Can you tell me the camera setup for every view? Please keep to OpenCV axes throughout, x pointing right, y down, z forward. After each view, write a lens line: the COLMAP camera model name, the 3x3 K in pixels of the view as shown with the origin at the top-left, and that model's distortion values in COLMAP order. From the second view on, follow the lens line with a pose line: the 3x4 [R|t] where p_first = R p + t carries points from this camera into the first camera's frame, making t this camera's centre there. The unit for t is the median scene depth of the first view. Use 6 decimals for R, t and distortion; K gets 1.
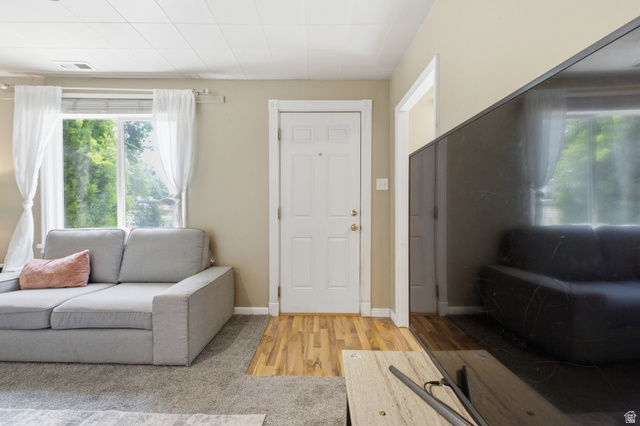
lens RADIAL K [[275.2, 0, 318.7], [0, 275.2, 215.8], [0, 0, 1]] dist [0.004016, -0.000410]
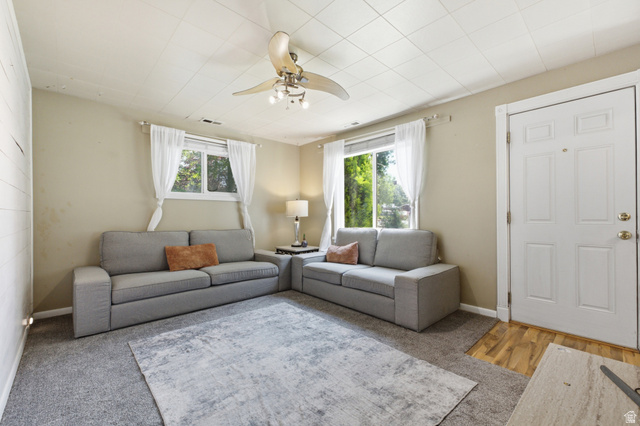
lens RADIAL K [[275.2, 0, 318.7], [0, 275.2, 215.8], [0, 0, 1]] dist [0.004016, -0.000410]
pose [[0.689064, -0.007670, -0.724660, 0.114426], [-0.006228, 0.999844, -0.016504, 0.005544], [0.724674, 0.015885, 0.688909, -0.192289]]
